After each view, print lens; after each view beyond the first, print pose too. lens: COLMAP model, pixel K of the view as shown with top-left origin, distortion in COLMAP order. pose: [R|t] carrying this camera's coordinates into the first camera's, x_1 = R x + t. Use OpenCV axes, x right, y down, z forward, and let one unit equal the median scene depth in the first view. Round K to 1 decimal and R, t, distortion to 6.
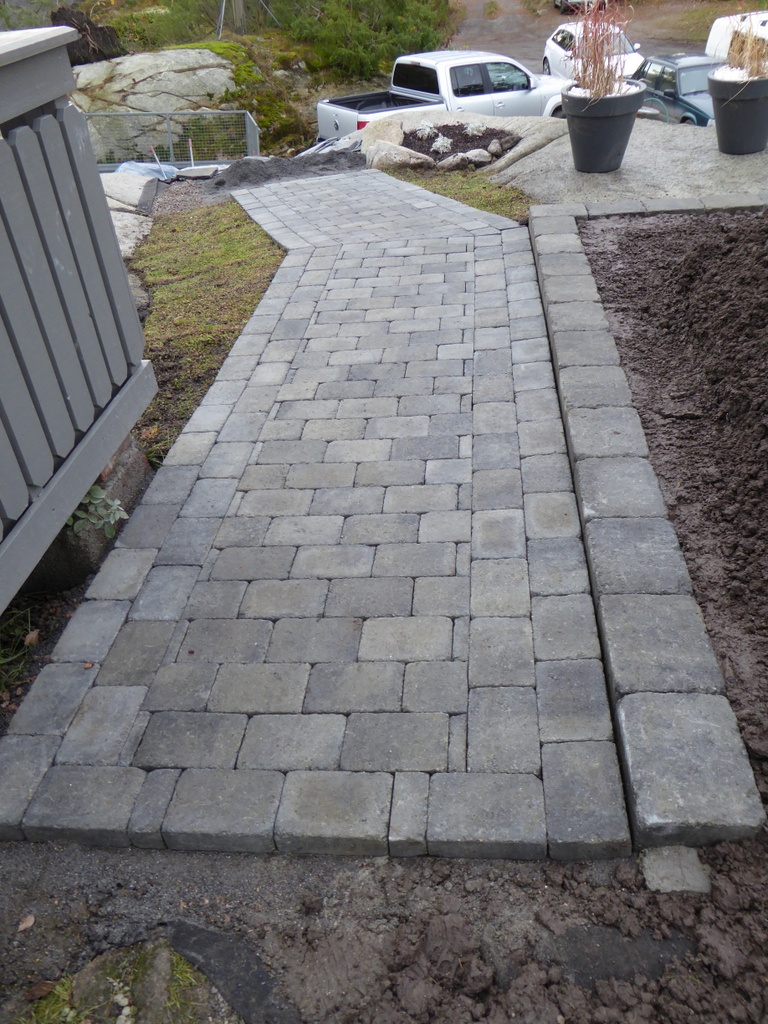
lens RADIAL K [[817.8, 0, 384.0], [0, 817.8, 512.0], [0, 0, 1]] dist [0.027504, -0.009067]
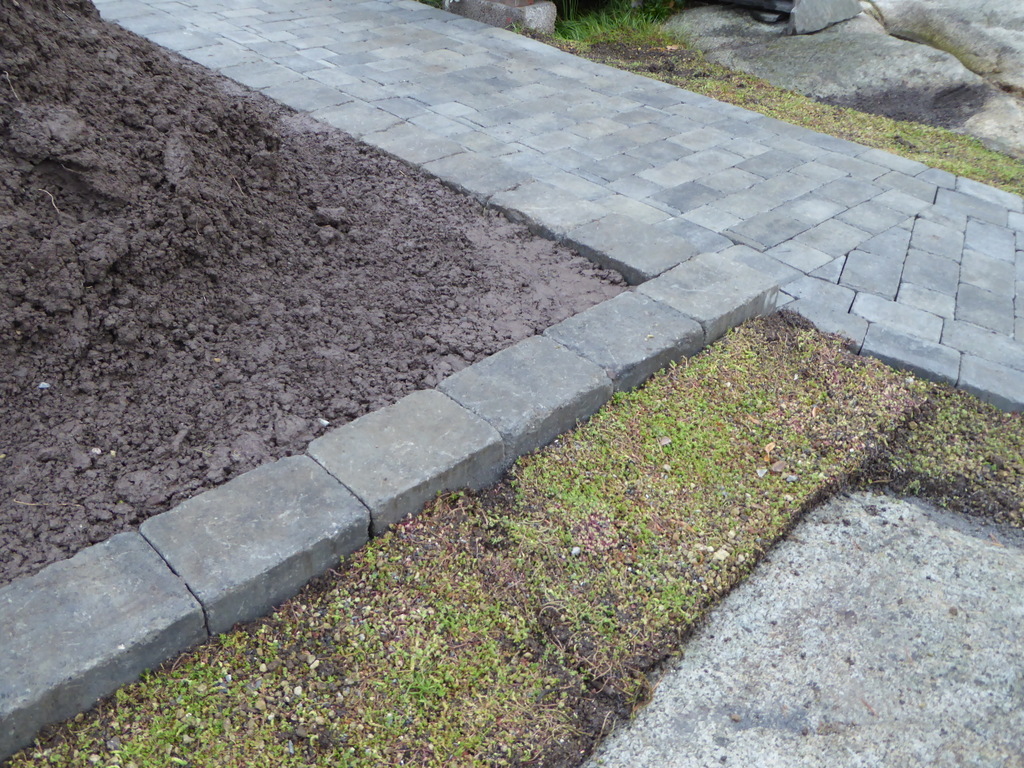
lens RADIAL K [[950.2, 0, 512.0], [0, 950.2, 384.0], [0, 0, 1]] dist [0.015127, -0.006196]
pose [[-0.669861, 0.462311, -0.580995, 0.644620], [-0.406346, 0.426649, 0.807993, -0.764252], [0.621425, 0.777328, -0.097937, 1.107349]]
